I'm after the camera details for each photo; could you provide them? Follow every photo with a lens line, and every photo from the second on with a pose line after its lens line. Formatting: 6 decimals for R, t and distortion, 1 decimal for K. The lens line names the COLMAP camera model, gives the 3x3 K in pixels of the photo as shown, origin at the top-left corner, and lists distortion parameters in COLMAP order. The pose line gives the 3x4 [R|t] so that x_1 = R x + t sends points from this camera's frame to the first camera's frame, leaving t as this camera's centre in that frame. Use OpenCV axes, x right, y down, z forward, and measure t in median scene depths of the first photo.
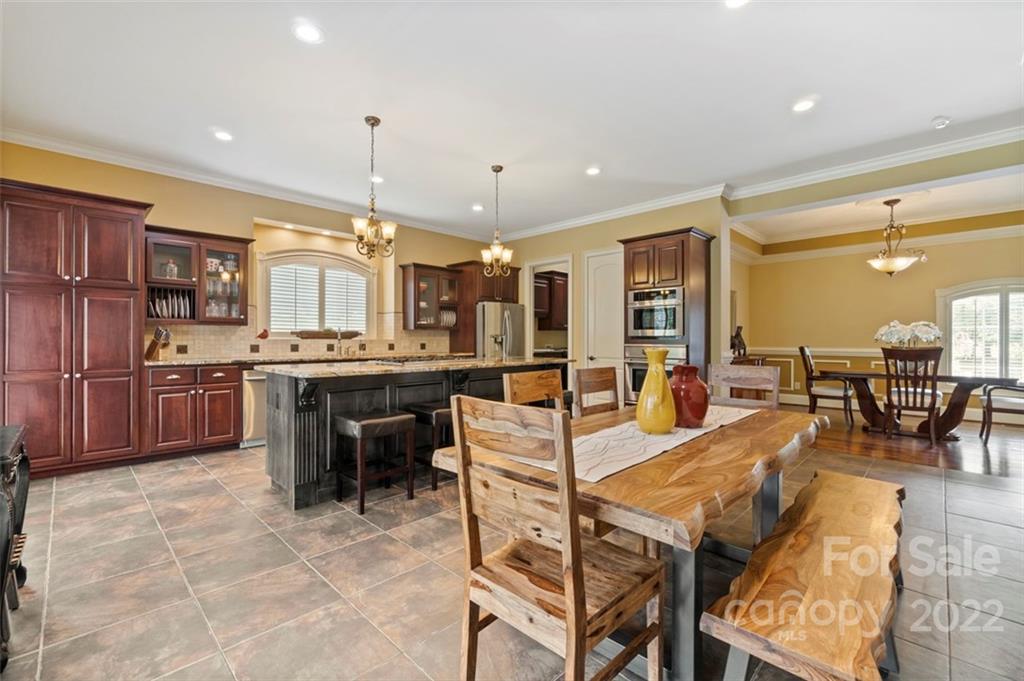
lens RADIAL K [[447.9, 0, 500.5], [0, 447.9, 338.6], [0, 0, 1]] dist [-0.001262, -0.000023]
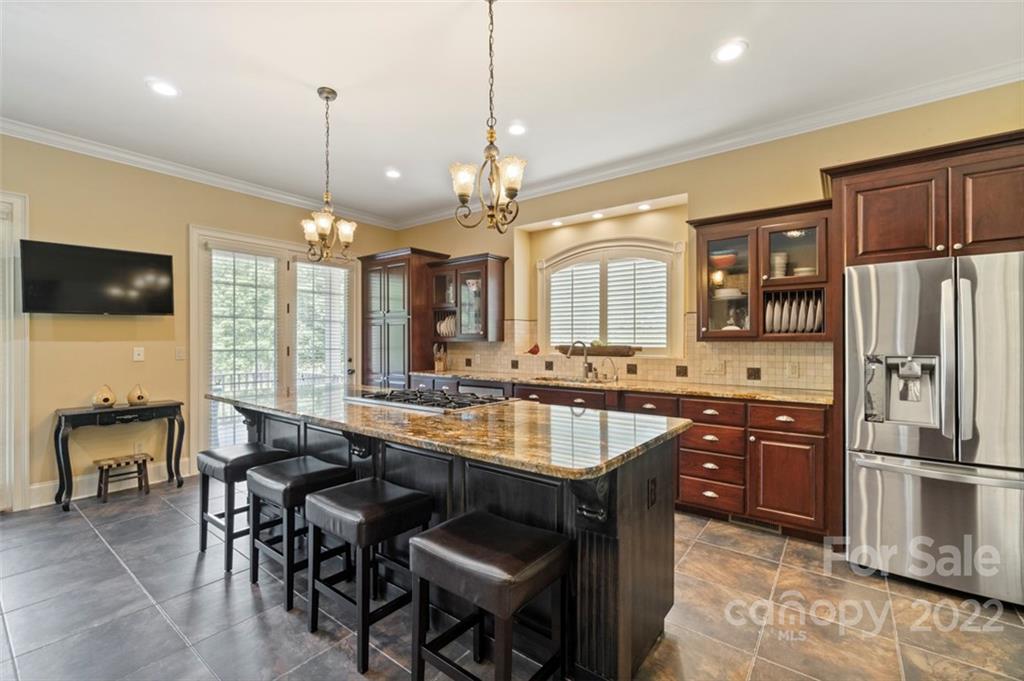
lens RADIAL K [[447.9, 0, 500.5], [0, 447.9, 338.6], [0, 0, 1]] dist [-0.001262, -0.000023]
pose [[0.124590, -0.008410, -0.992173, 0.441696], [0.001580, 0.999964, -0.008277, -0.027861], [0.992207, -0.000536, 0.124599, 0.948602]]
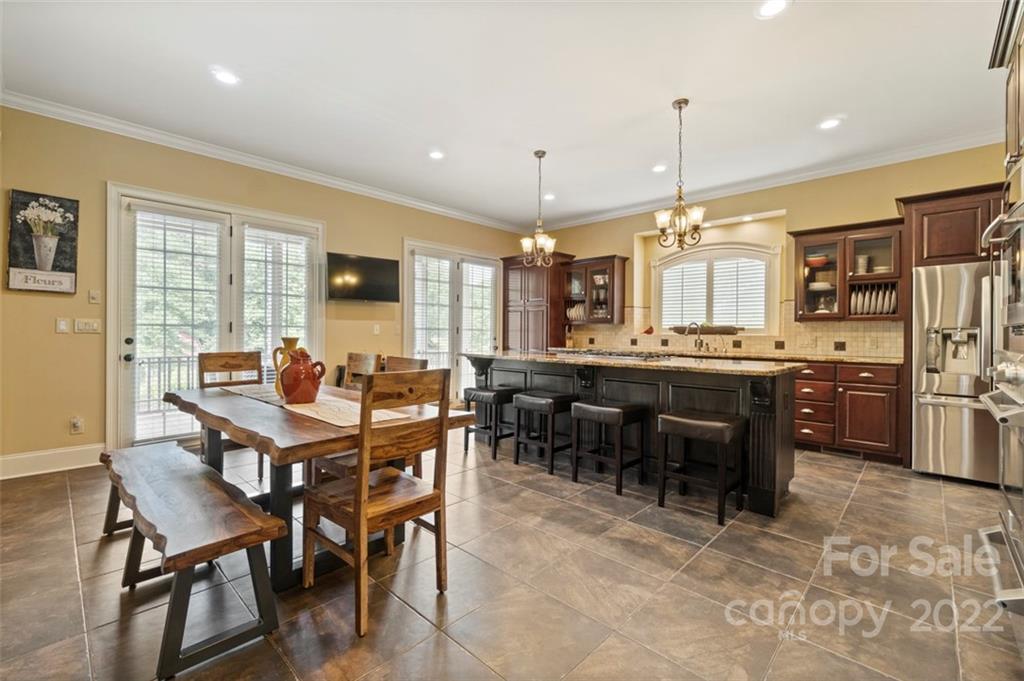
lens RADIAL K [[444.7, 0, 503.9], [0, 444.7, 332.5], [0, 0, 1]] dist [-0.000047, -0.000247]
pose [[0.021536, -0.003196, -0.999763, 0.724087], [-0.006080, 0.999976, -0.003328, 0.002981], [0.999750, 0.006151, 0.021516, 0.693286]]
